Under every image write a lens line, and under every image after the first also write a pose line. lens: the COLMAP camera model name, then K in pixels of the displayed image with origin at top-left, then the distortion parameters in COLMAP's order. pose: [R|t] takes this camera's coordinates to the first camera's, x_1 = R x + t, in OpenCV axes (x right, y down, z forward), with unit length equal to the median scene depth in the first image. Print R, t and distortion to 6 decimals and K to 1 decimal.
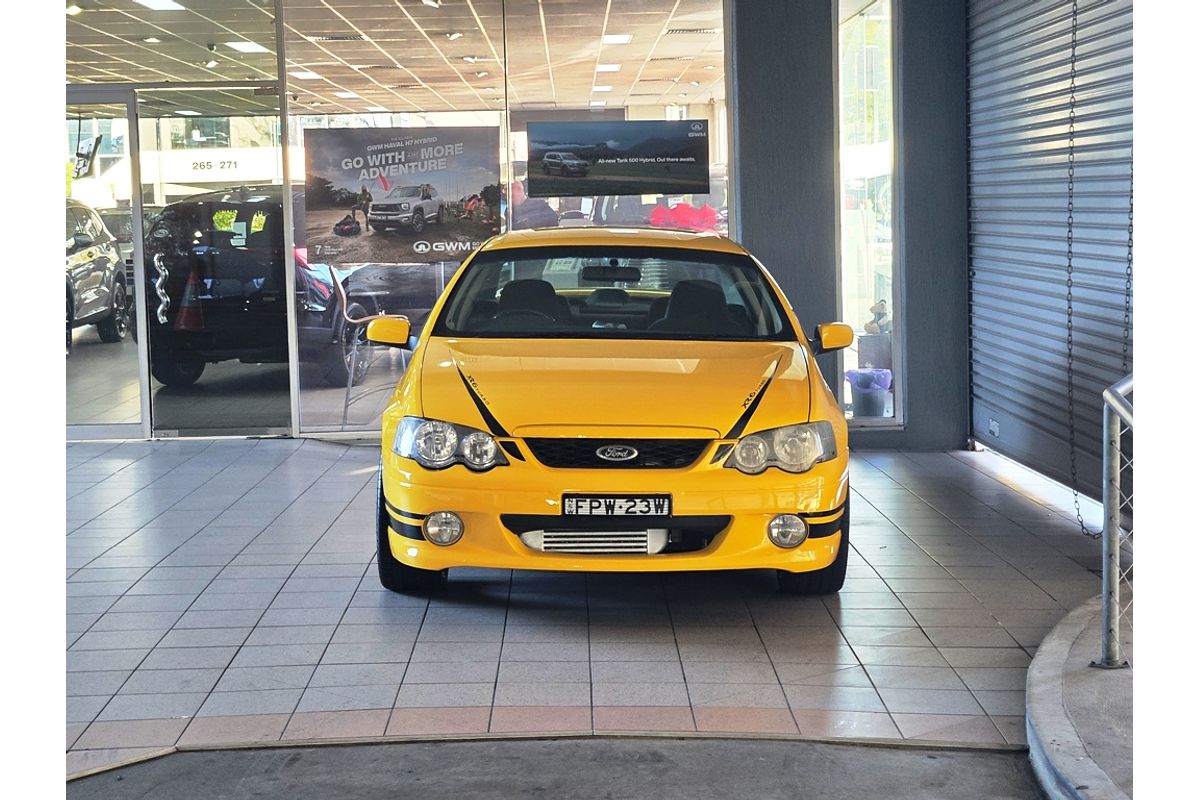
lens RADIAL K [[1923.1, 0, 599.7], [0, 1923.1, 399.8], [0, 0, 1]] dist [-0.198038, 0.000000]
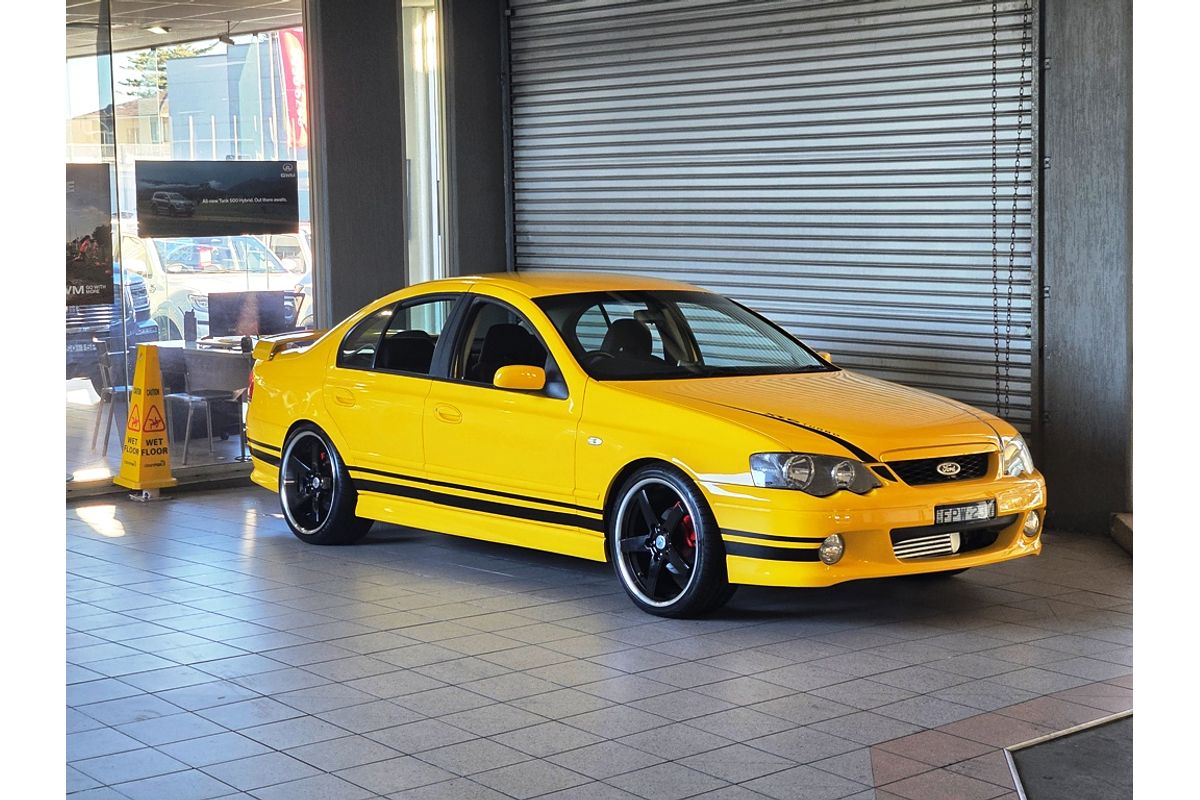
lens RADIAL K [[1923.1, 0, 600.4], [0, 1923.1, 400.3], [0, 0, 1]] dist [-0.198038, 0.000000]
pose [[0.778423, -0.051637, 0.625613, -0.460198], [0.058075, 0.998261, 0.010135, -0.020066], [-0.625048, 0.028443, 0.780068, 0.109884]]
